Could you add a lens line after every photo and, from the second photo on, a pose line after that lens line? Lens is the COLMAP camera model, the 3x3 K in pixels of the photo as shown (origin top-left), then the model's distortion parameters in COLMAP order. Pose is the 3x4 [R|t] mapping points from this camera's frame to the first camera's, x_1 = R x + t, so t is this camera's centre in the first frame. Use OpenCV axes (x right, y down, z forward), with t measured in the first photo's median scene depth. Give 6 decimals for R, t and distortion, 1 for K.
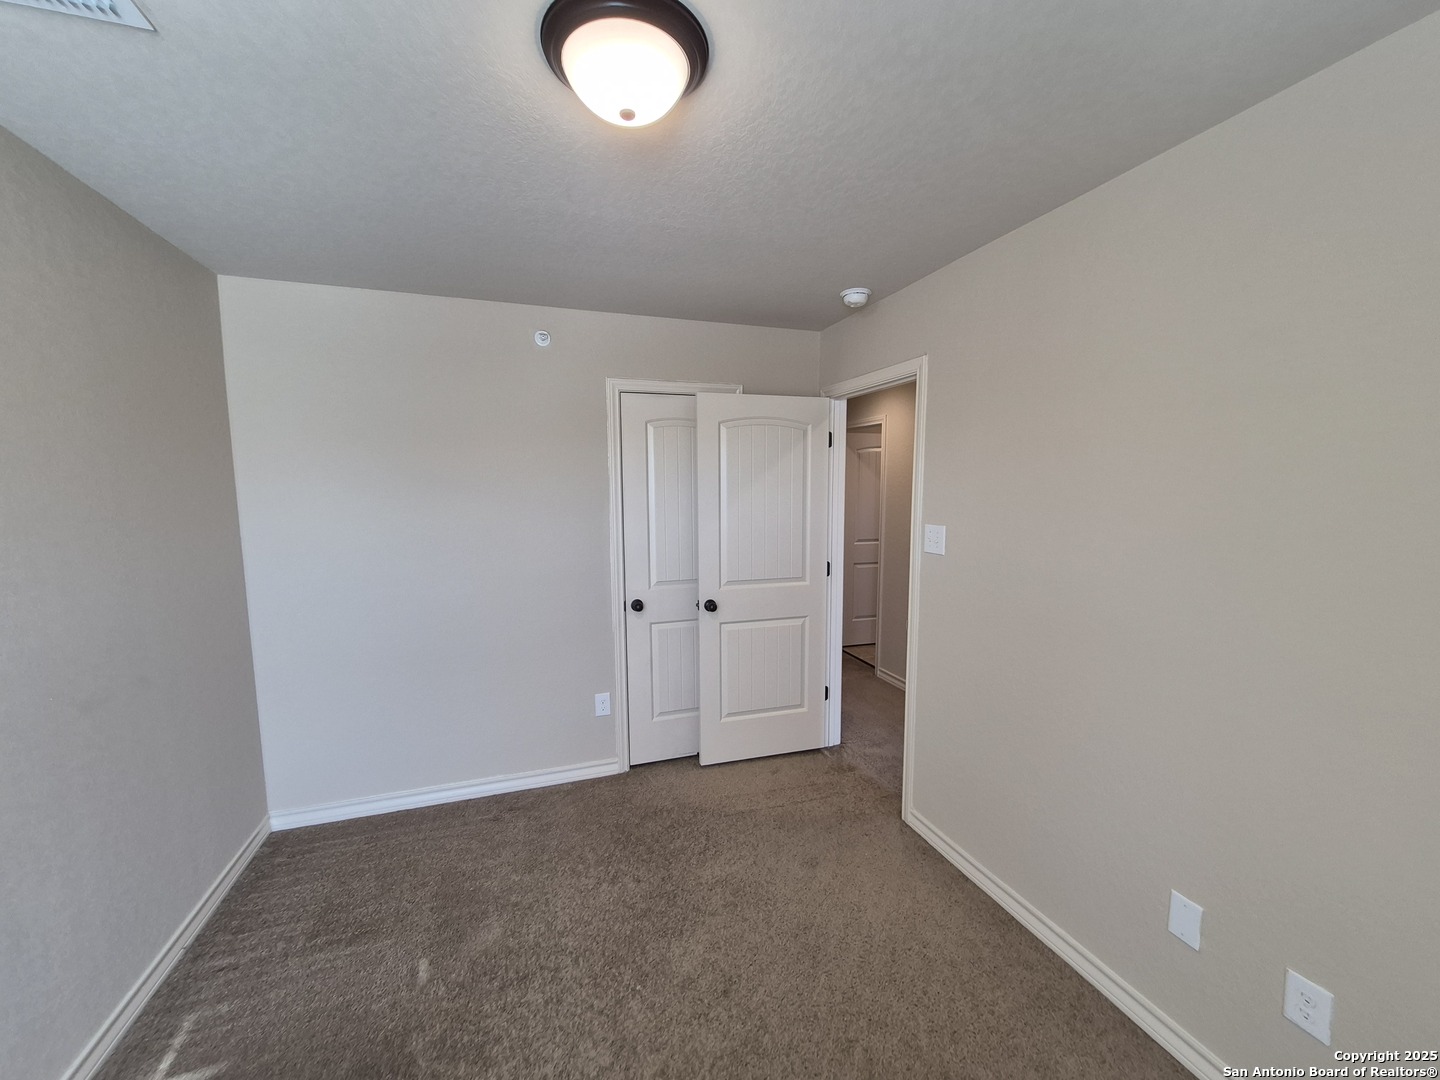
lens RADIAL K [[570.5, 0, 713.1], [0, 570.5, 546.8], [0, 0, 1]] dist [-0.000436, -0.000123]
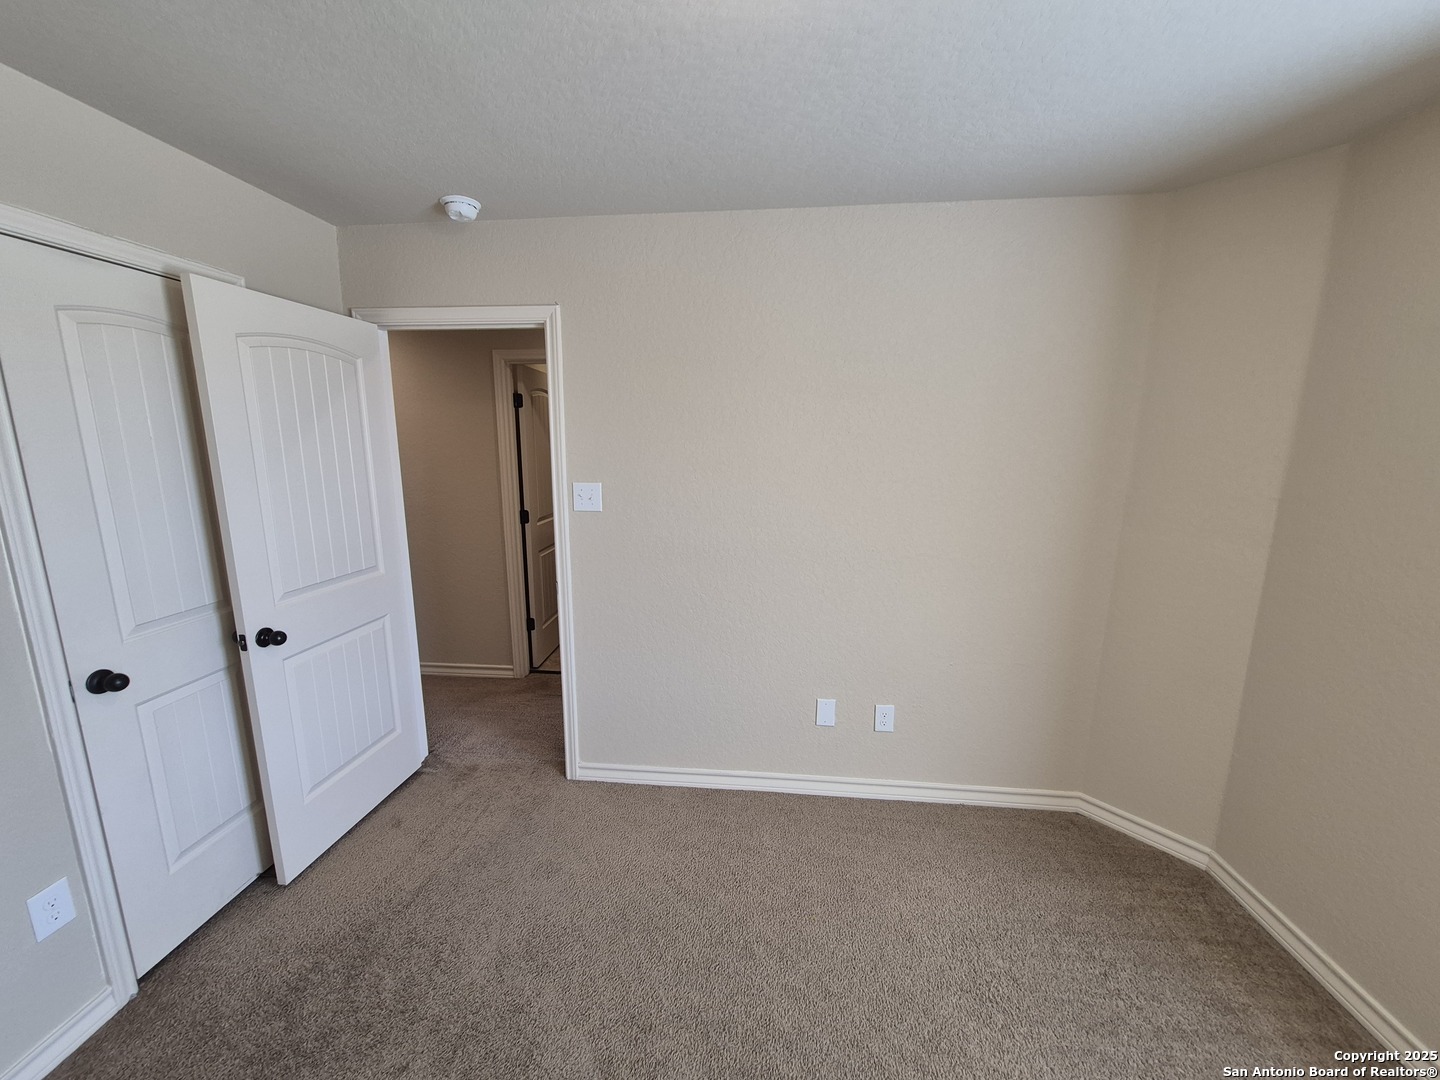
lens RADIAL K [[567.2, 0, 714.9], [0, 567.2, 544.0], [0, 0, 1]] dist [0.000159, 0.000416]
pose [[0.410220, -0.160116, 0.897821, -0.342550], [0.091389, 0.986729, 0.134215, -0.035505], [-0.907396, 0.026993, 0.419409, 0.295463]]
